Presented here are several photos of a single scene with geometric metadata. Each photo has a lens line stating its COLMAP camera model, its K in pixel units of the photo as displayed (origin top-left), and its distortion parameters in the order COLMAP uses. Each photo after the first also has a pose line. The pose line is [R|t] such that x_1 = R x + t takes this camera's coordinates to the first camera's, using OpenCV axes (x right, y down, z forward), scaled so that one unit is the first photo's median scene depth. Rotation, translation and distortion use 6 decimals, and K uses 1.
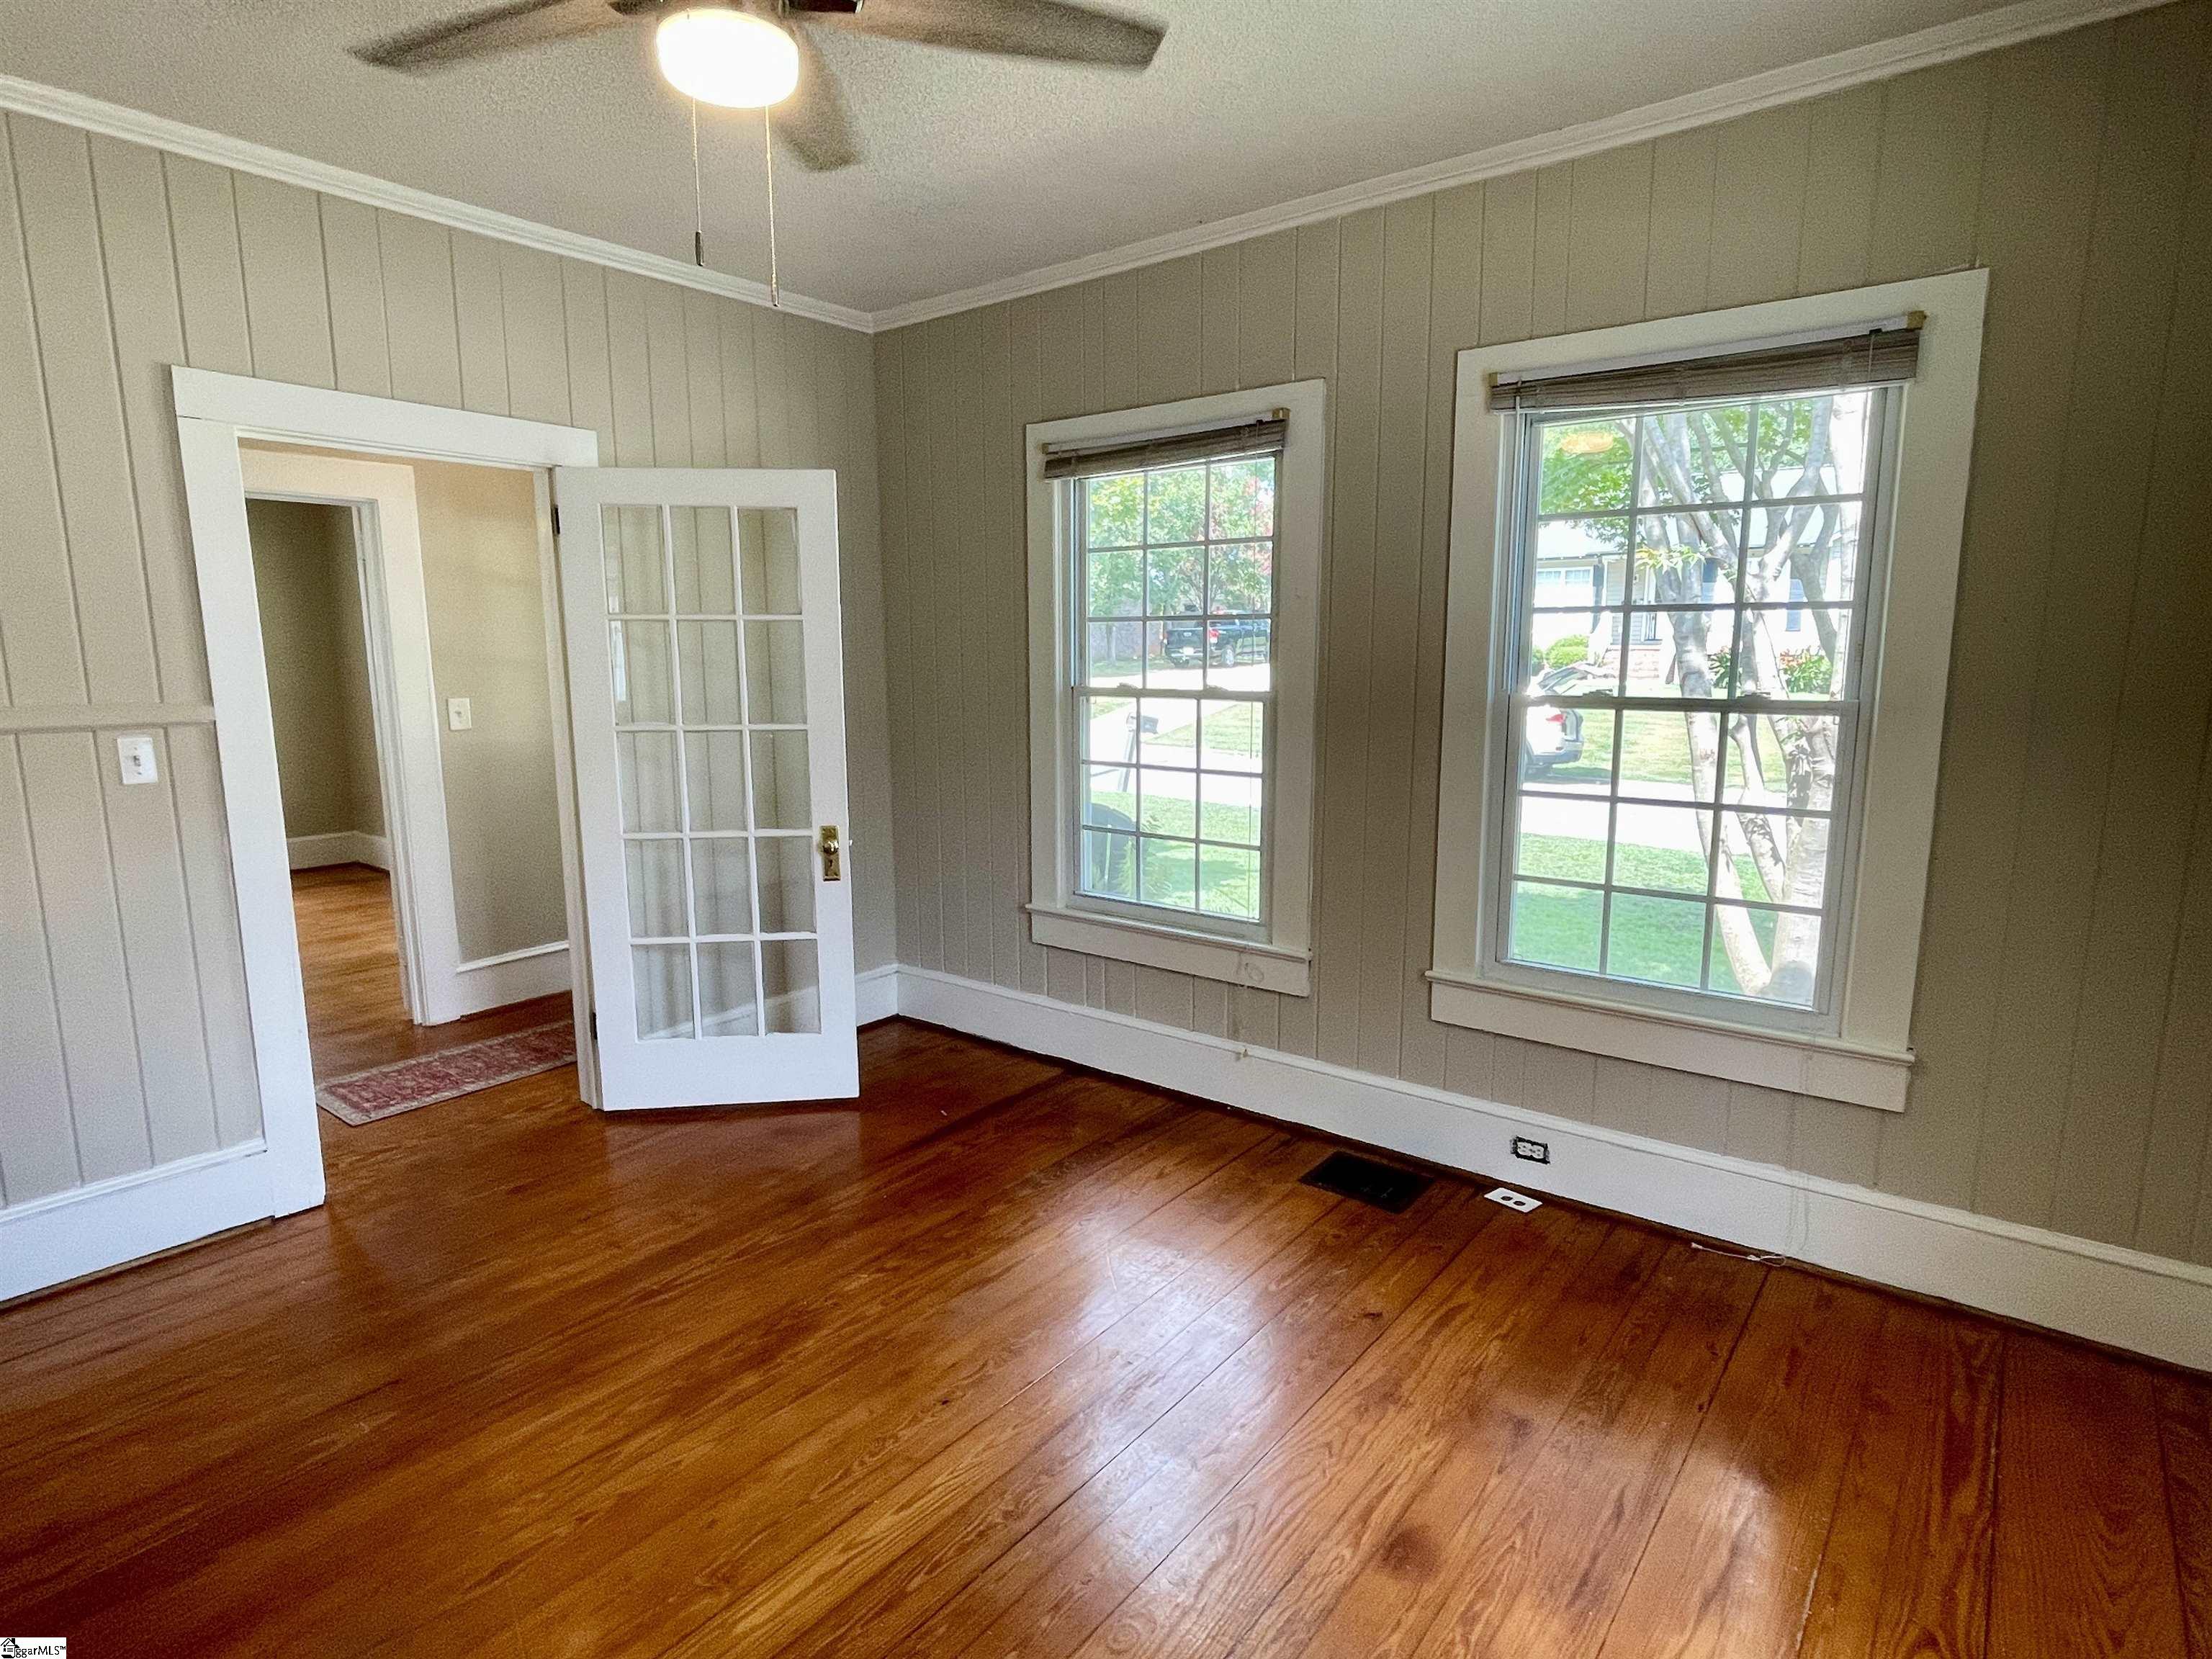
lens RADIAL K [[1196.8, 0, 1098.5], [0, 1196.8, 832.0], [0, 0, 1]] dist [0.000065, -0.002448]
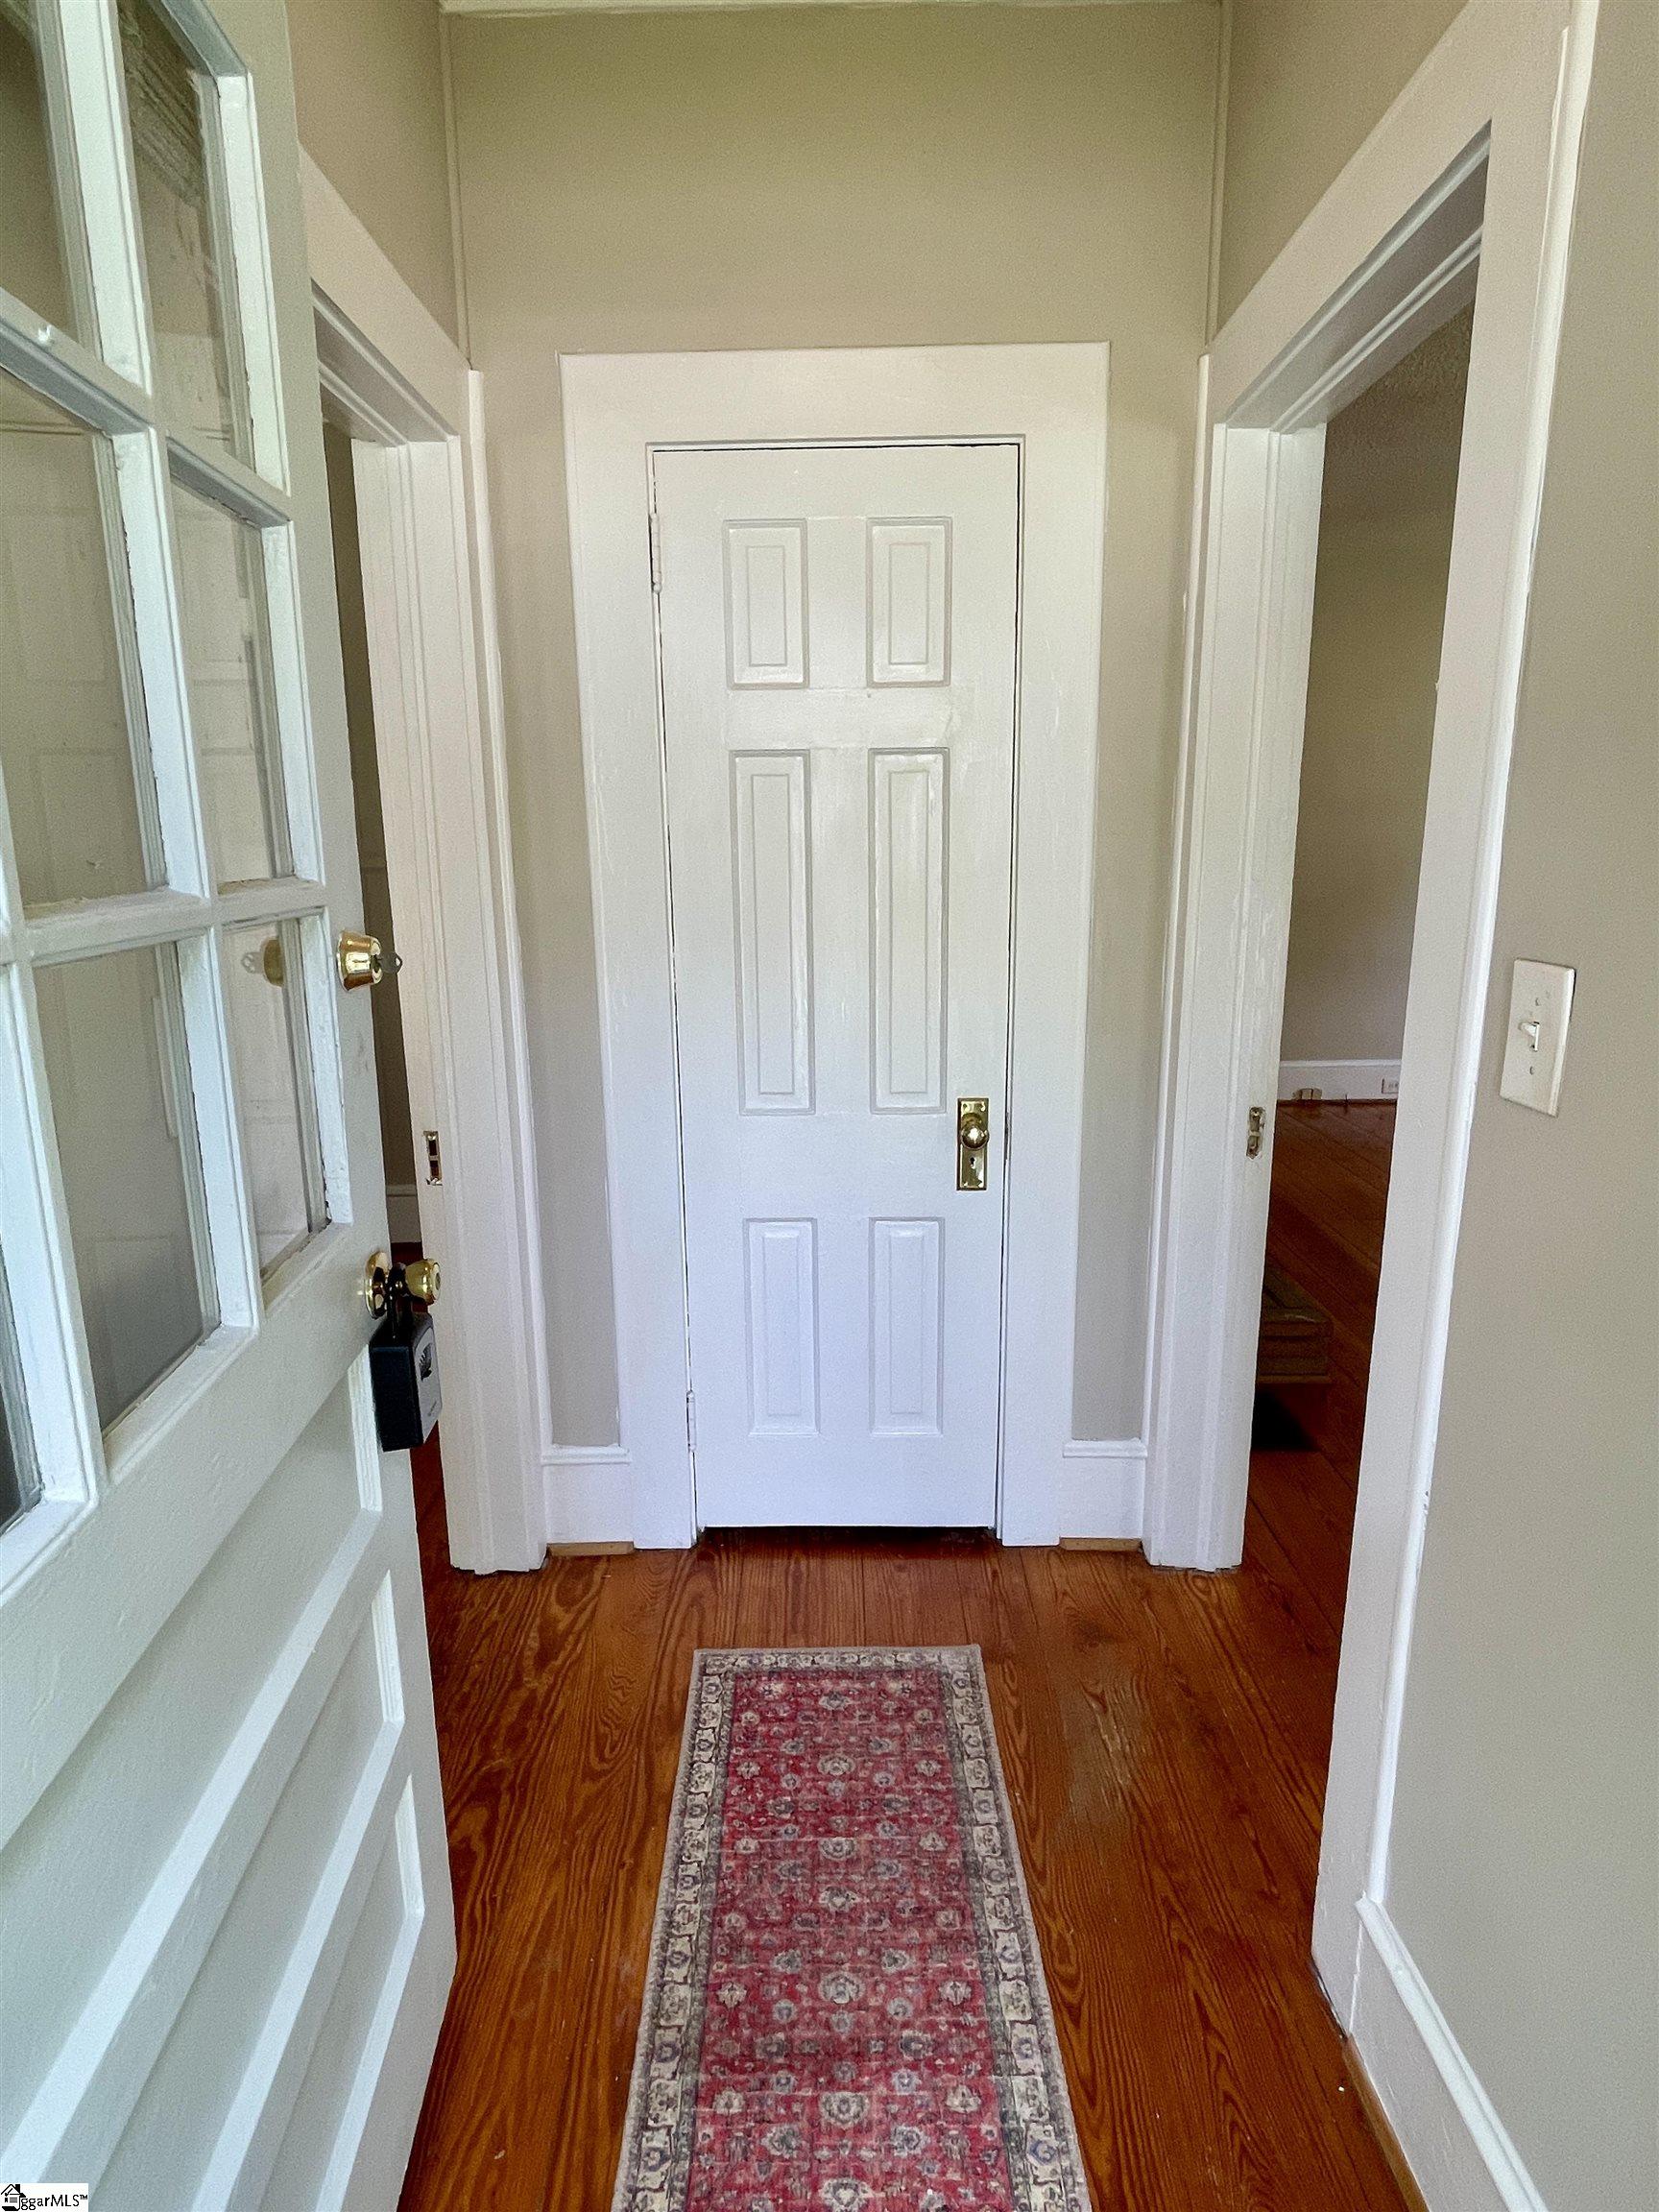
lens RADIAL K [[1181.5, 0, 829.5], [0, 1181.5, 1106.0], [0, 0, 1]] dist [-0.000020, 0.001069]
pose [[-0.789291, 0.146512, -0.596284, -0.309185], [-0.080612, 0.937984, 0.337176, -0.153021], [0.608705, 0.314198, -0.728531, 1.110129]]
